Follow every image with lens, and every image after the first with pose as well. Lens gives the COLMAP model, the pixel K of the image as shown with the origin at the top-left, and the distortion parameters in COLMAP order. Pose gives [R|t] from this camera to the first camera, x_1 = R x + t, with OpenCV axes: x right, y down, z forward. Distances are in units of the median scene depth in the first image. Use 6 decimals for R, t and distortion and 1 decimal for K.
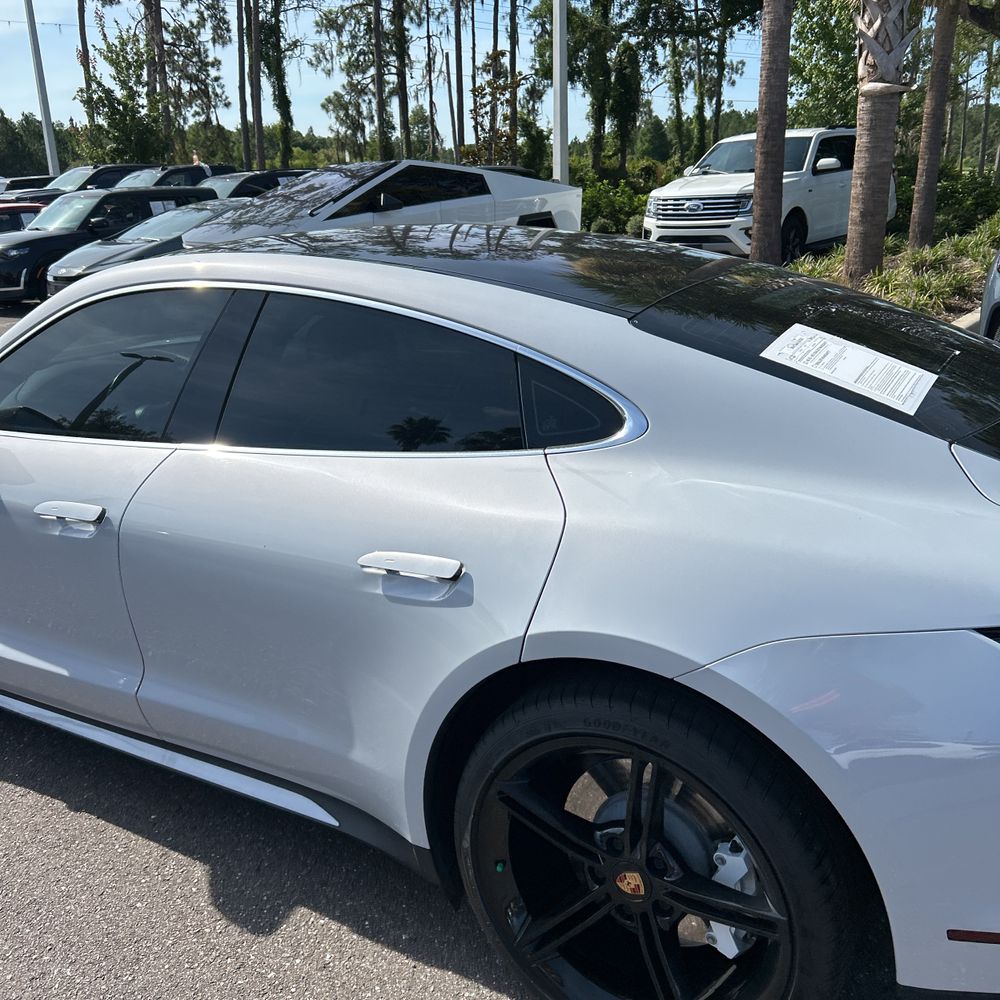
lens RADIAL K [[1022.9, 0, 484.5], [0, 1022.9, 485.3], [0, 0, 1]] dist [0.006841, 0.000000]
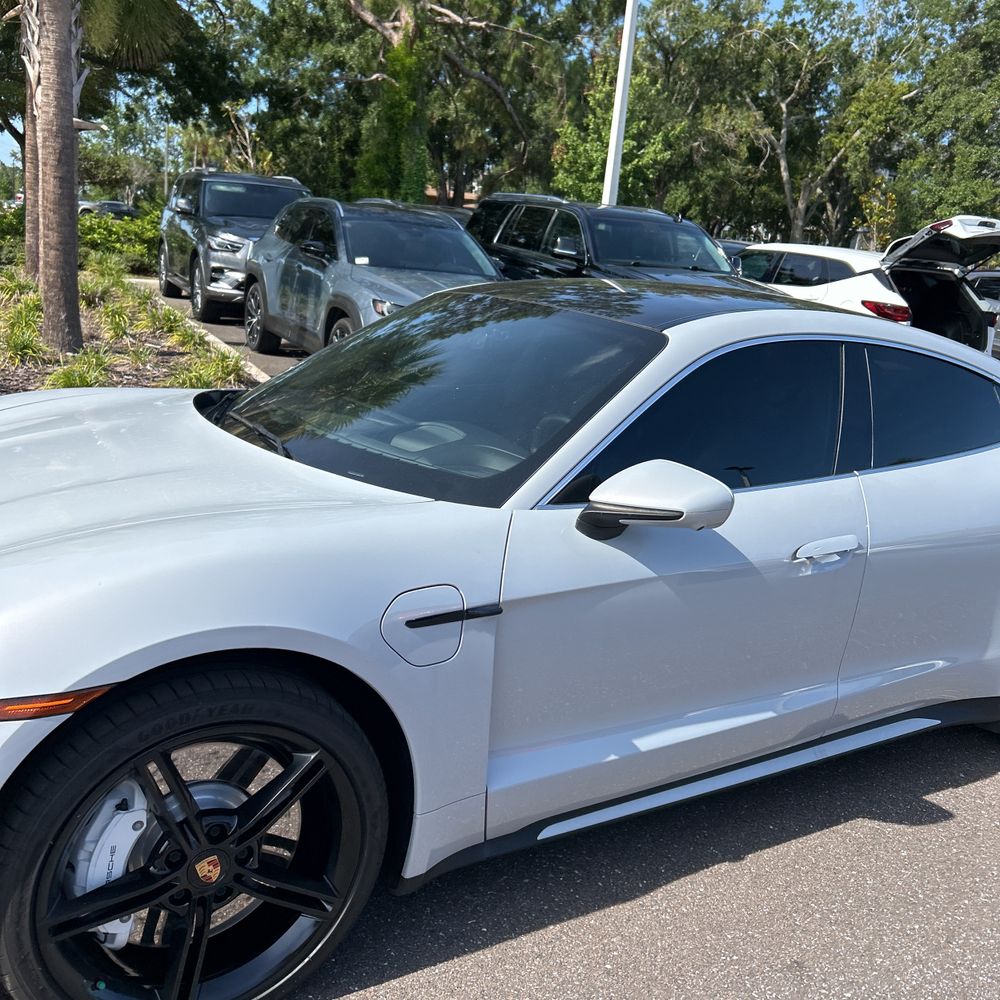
lens RADIAL K [[1022.9, 0, 495.7], [0, 1022.9, 499.2], [0, 0, 1]] dist [0.006841, 0.000000]
pose [[0.439718, -0.138714, 0.887359, -0.262207], [0.146957, 0.985798, 0.081280, -0.028336], [-0.886032, 0.094663, 0.453858, 0.141515]]
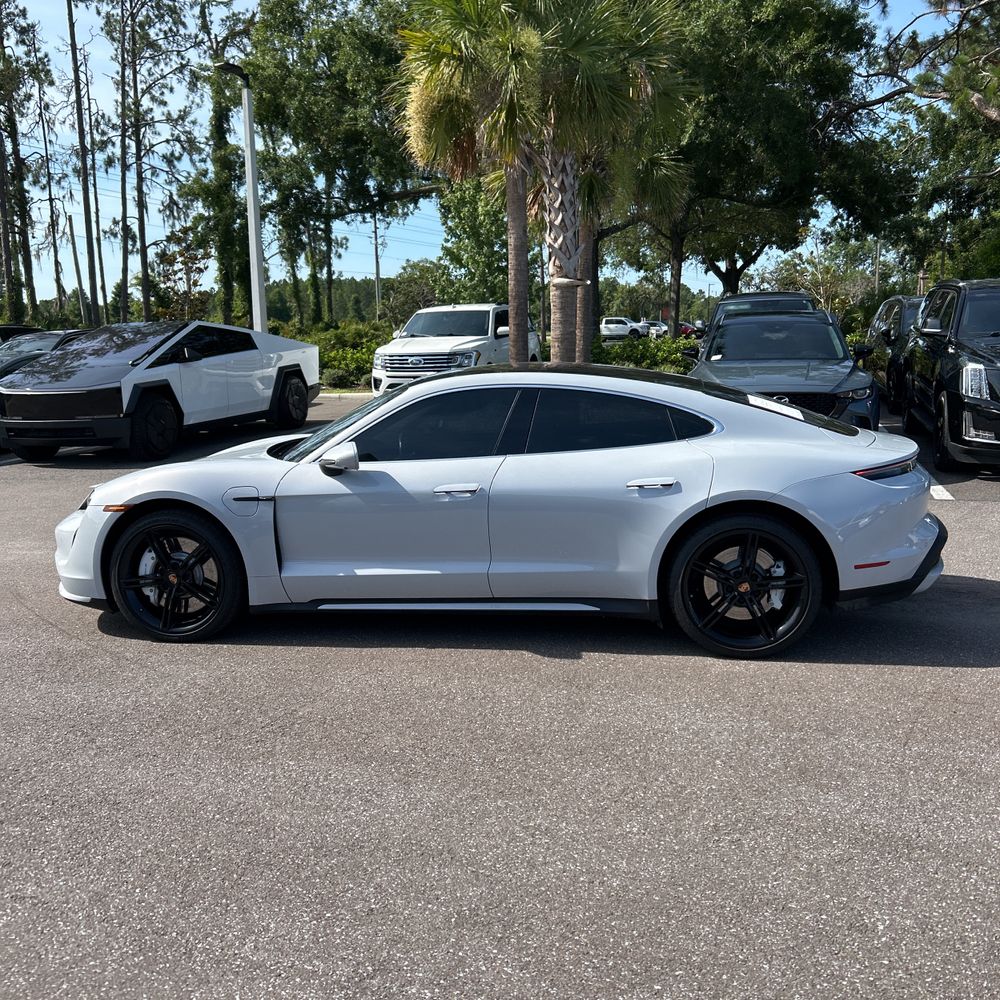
lens RADIAL K [[1022.9, 0, 497.7], [0, 1022.9, 498.6], [0, 0, 1]] dist [0.006841, 0.000000]
pose [[0.917748, -0.048588, 0.394181, -0.205165], [0.101433, 0.988249, -0.114344, 0.052665], [-0.383993, 0.144922, 0.911892, -0.174178]]
